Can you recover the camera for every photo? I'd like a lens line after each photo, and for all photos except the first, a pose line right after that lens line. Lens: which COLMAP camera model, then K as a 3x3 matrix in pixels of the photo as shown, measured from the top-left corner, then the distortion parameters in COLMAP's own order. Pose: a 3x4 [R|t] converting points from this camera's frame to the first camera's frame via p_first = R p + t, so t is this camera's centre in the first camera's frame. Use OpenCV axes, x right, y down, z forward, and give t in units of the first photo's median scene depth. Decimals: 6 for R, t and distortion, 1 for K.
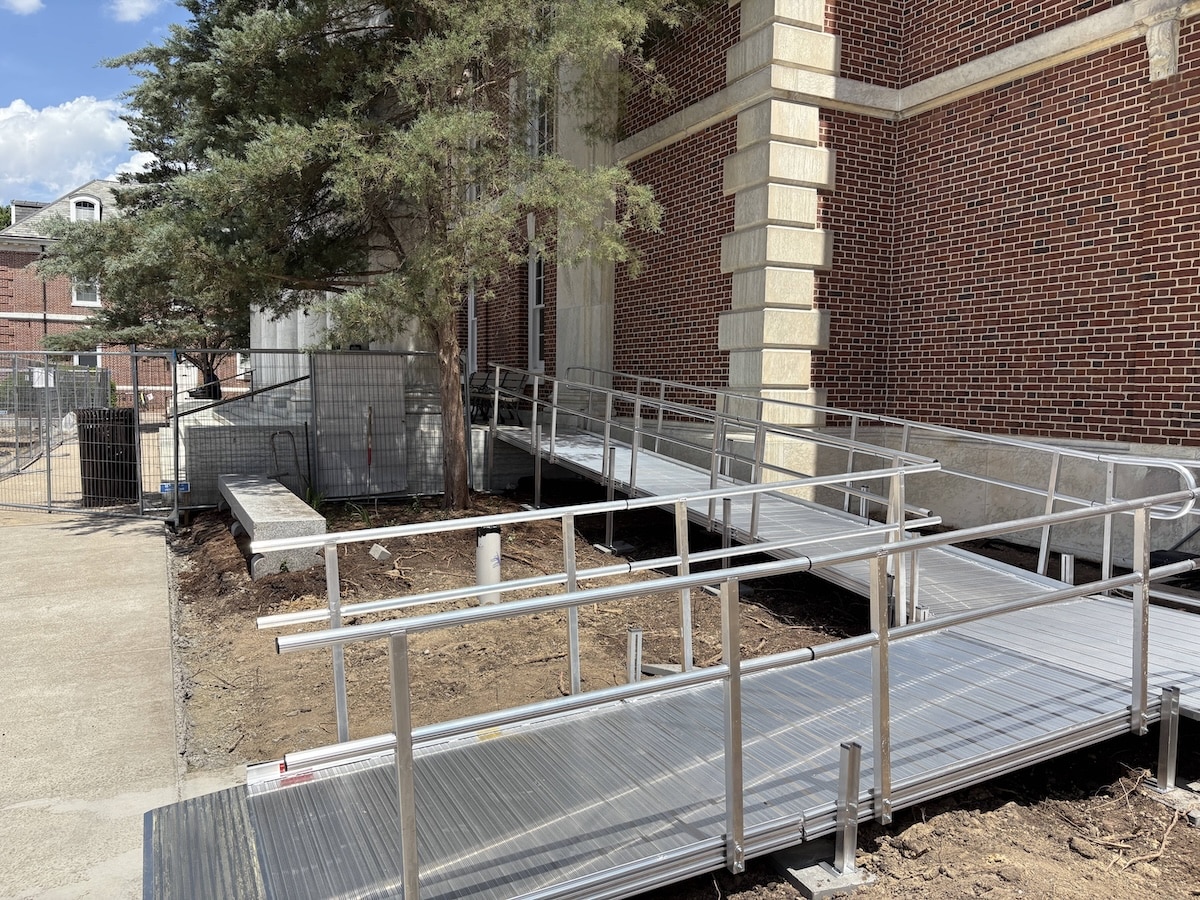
lens RADIAL K [[897.9, 0, 576.4], [0, 897.9, 475.1], [0, 0, 1]] dist [-0.005600, -0.017703]
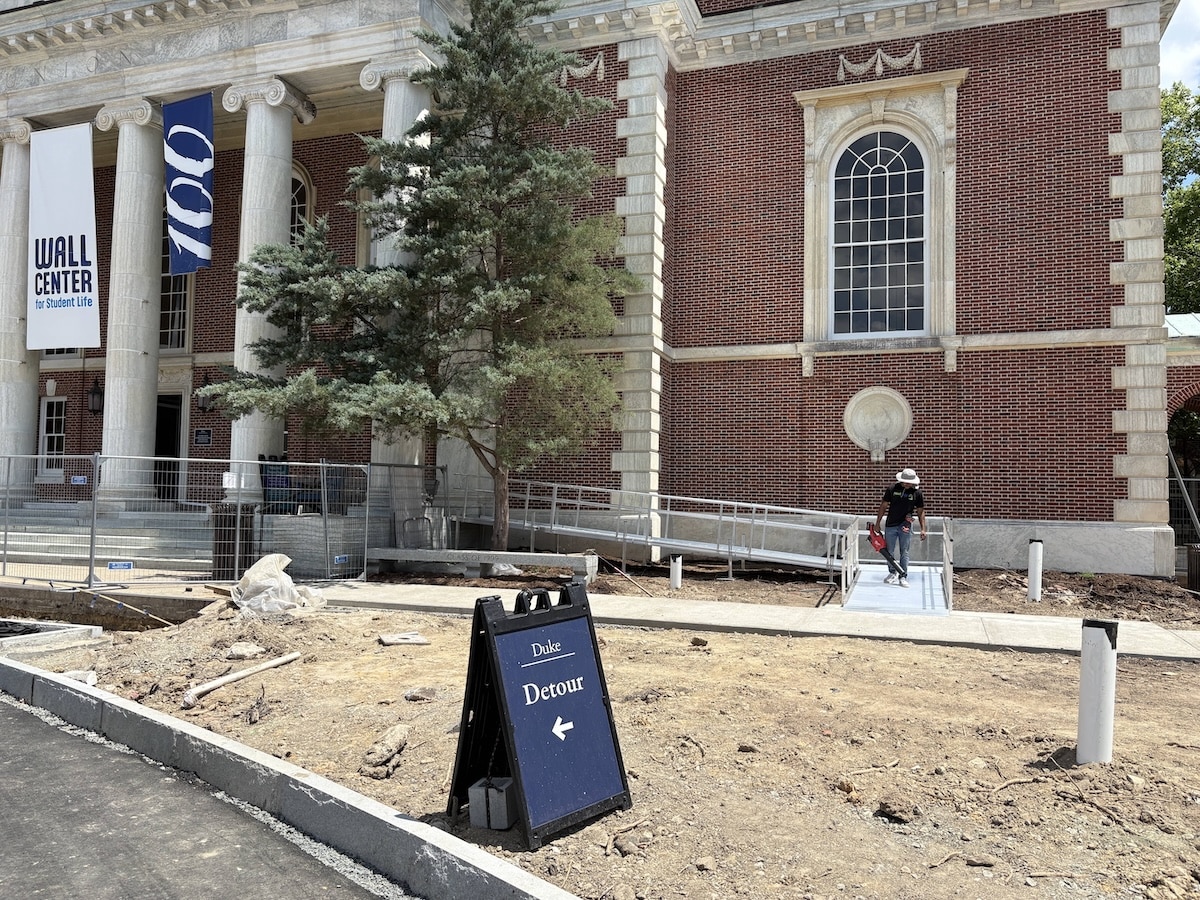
lens RADIAL K [[906.0, 0, 583.7], [0, 906.0, 445.4], [0, 0, 1]] dist [0.048275, -0.052083]
pose [[0.713318, 0.049283, 0.699106, -1.298780], [0.055338, 0.990449, -0.126285, 0.045808], [-0.698652, 0.128769, 0.703778, -0.312821]]
